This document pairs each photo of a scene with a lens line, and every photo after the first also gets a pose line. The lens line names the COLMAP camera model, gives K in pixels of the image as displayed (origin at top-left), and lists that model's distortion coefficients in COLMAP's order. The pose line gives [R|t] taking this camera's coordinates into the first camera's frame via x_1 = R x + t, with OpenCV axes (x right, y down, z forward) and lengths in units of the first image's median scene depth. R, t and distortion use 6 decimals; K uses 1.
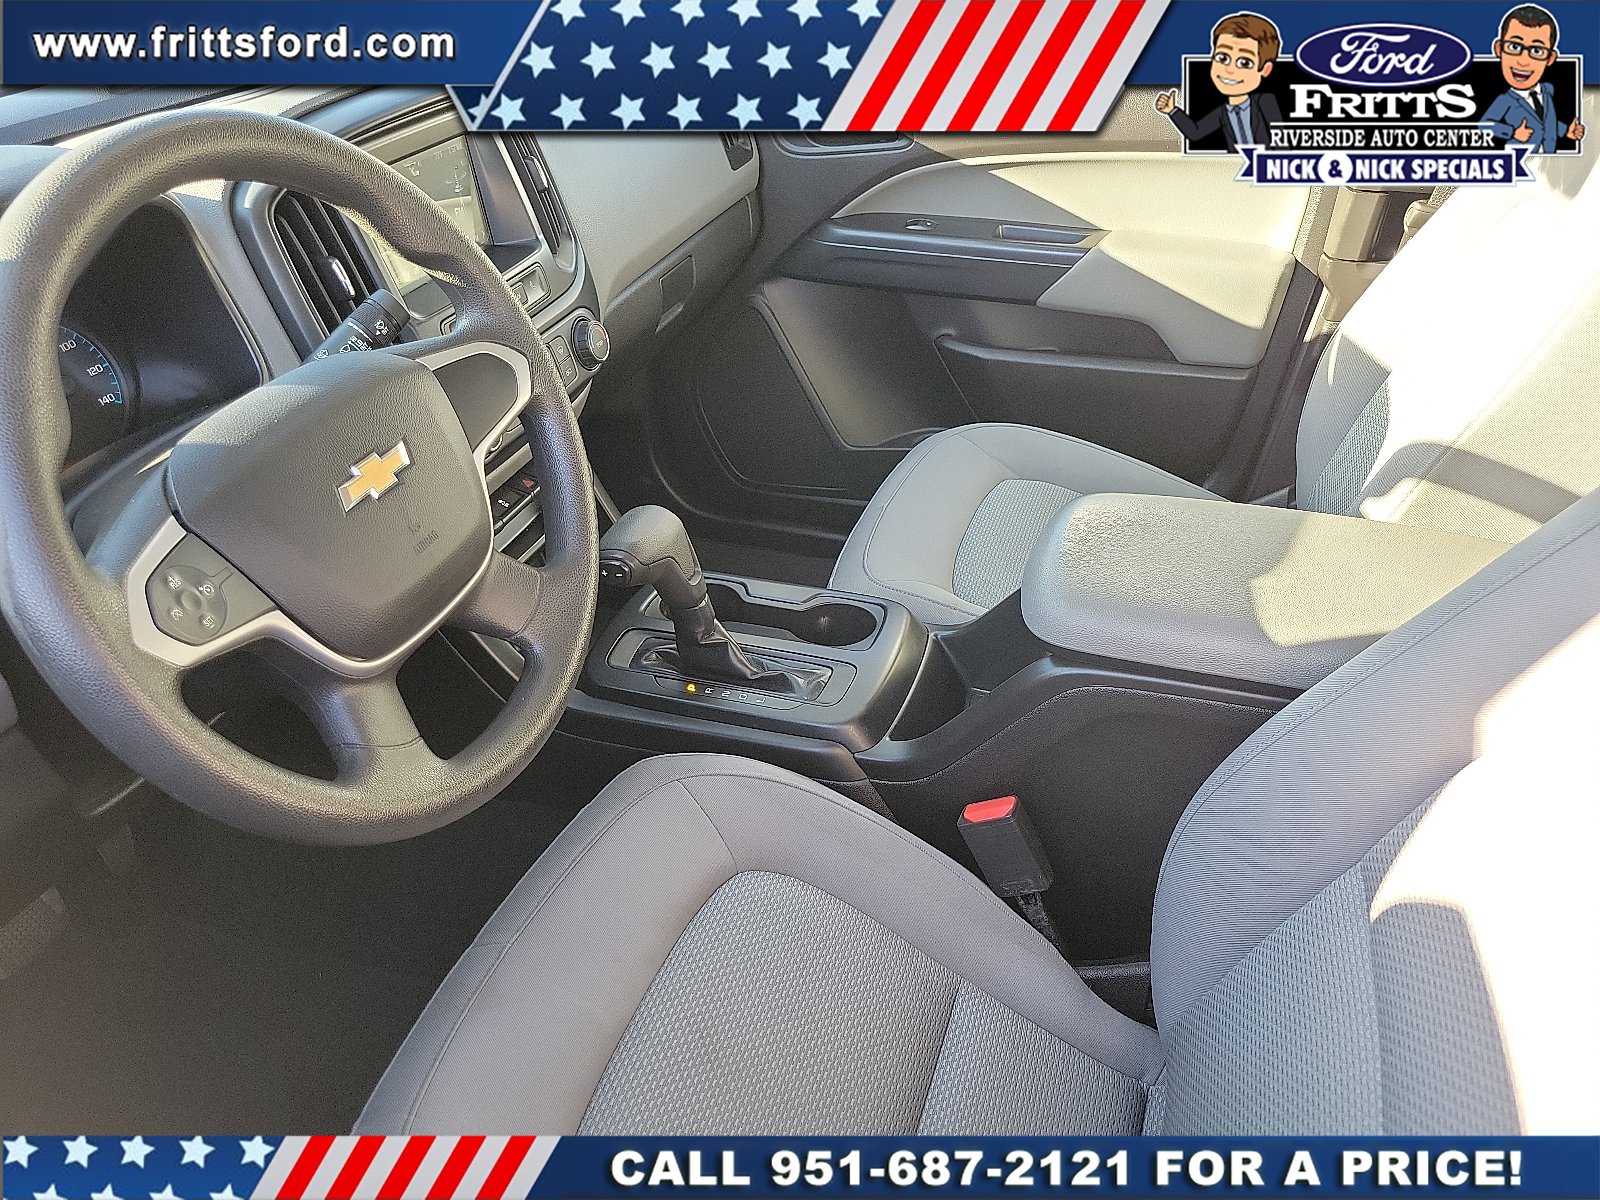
lens RADIAL K [[1177.8, 0, 800.0], [0, 1177.8, 600.0], [0, 0, 1]] dist [0.046351, 0.003312]
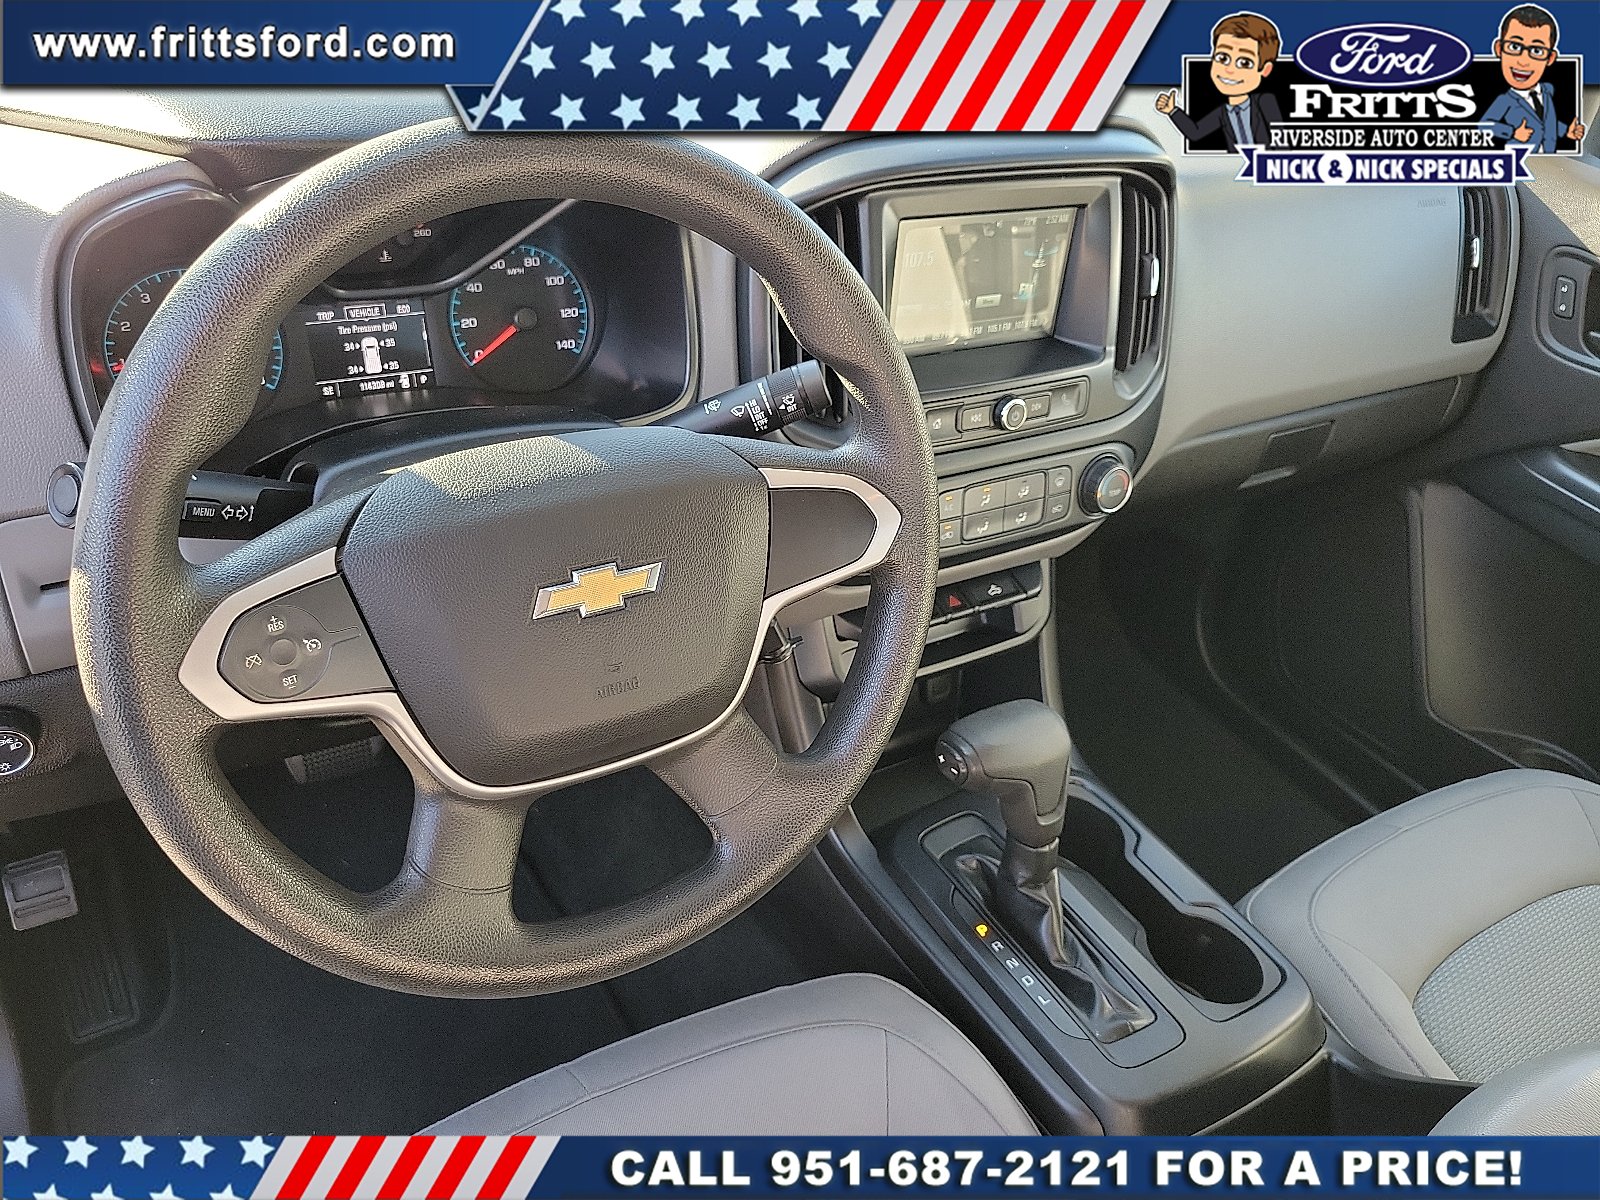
lens RADIAL K [[1203.7, 0, 800.0], [0, 1203.7, 600.0], [0, 0, 1]] dist [-0.000723, 0.001913]
pose [[0.760539, 0.477833, -0.439609, 0.062491], [-0.477561, 0.870384, 0.119866, -0.150187], [0.439905, 0.118777, 0.890155, 0.189524]]
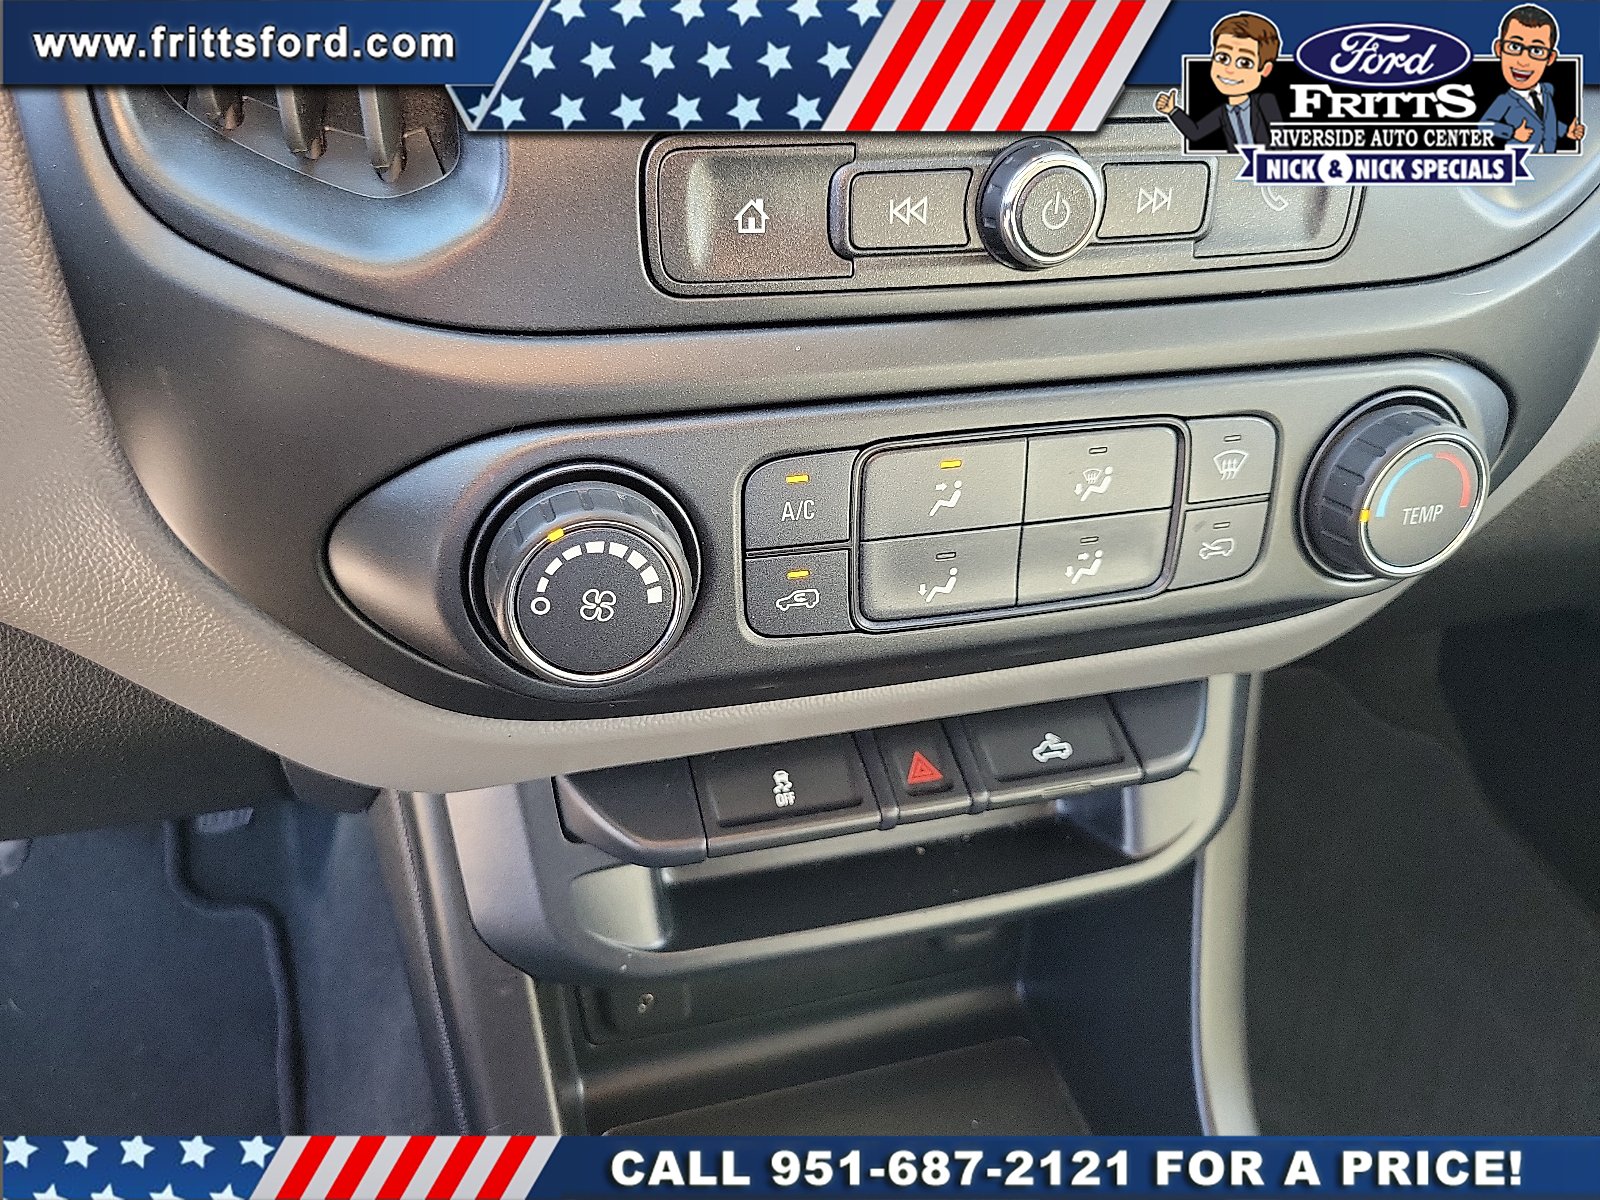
lens RADIAL K [[1177.8, 0, 800.0], [0, 1177.8, 600.0], [0, 0, 1]] dist [0.046351, 0.003312]
pose [[0.566740, 0.537612, -0.624323, -0.073747], [-0.518988, 0.821481, 0.236266, -0.193472], [0.639889, 0.190115, 0.744580, 0.726858]]
